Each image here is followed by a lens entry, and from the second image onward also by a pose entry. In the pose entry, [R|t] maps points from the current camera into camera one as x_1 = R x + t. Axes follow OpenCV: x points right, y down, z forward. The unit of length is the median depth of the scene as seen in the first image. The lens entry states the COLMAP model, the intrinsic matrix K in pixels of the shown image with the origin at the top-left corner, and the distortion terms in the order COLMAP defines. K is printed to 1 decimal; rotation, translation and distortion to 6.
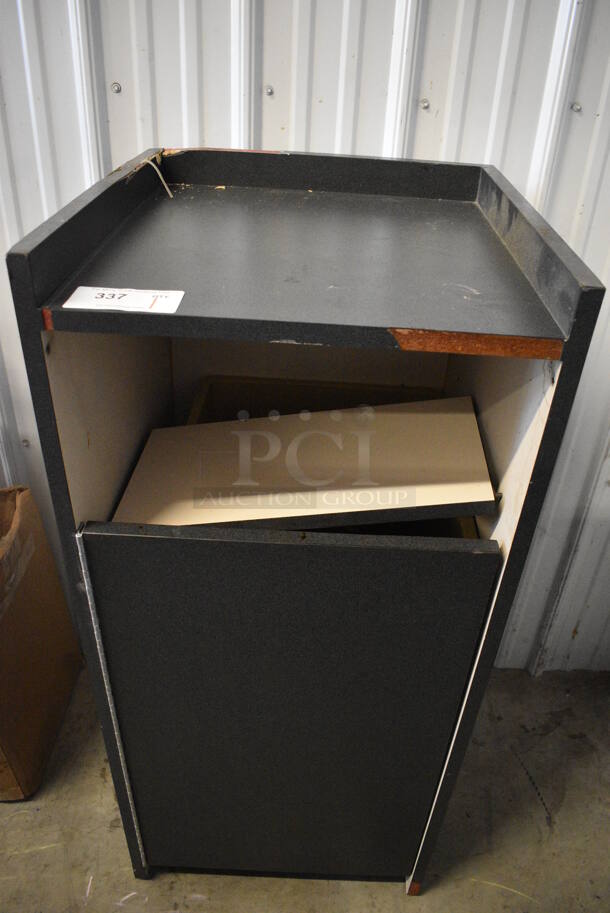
lens RADIAL K [[705.3, 0, 307.9], [0, 705.3, 461.4], [0, 0, 1]] dist [-0.096967, 0.013981]
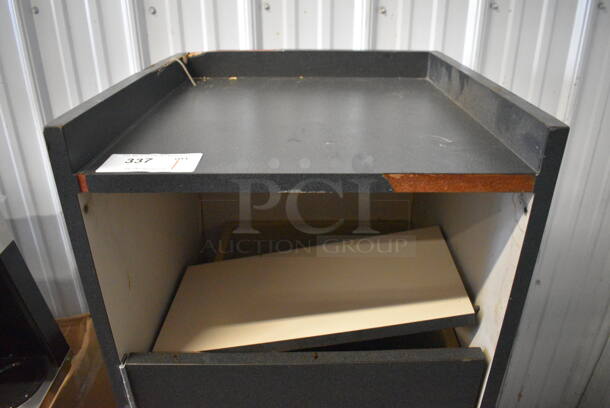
lens RADIAL K [[471.2, 0, 306.0], [0, 471.2, 205.8], [0, 0, 1]] dist [-0.096967, 0.013981]
pose [[0.998168, -0.059397, 0.011529, -0.013186], [0.060421, 0.988603, -0.137886, -0.026776], [-0.003208, 0.138330, 0.990381, 0.163333]]
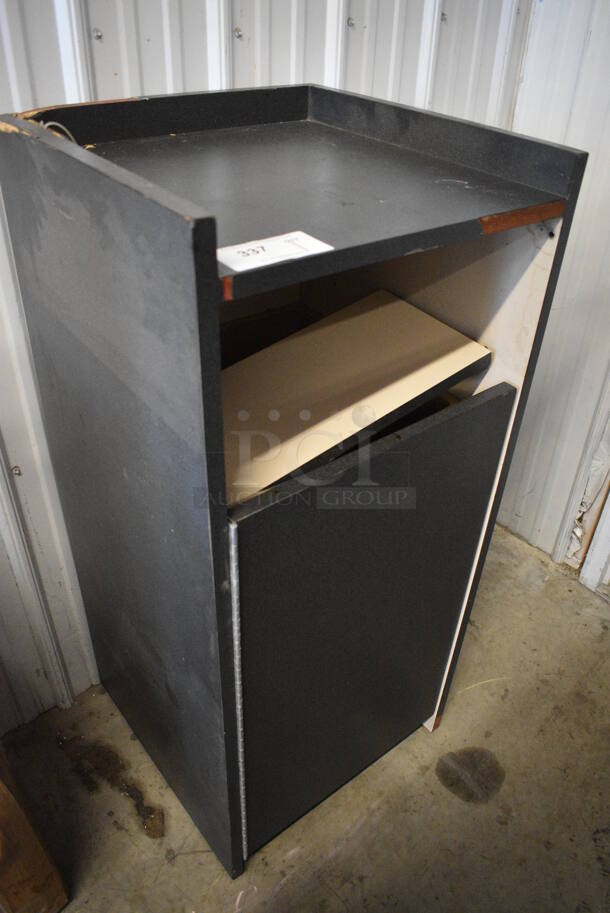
lens RADIAL K [[705.3, 0, 307.9], [0, 705.3, 463.1], [0, 0, 1]] dist [-0.096967, 0.013981]
pose [[0.766254, -0.396687, 0.505464, -0.539022], [0.358087, 0.916820, 0.176679, -0.077527], [-0.533506, 0.045619, 0.844565, 0.124509]]
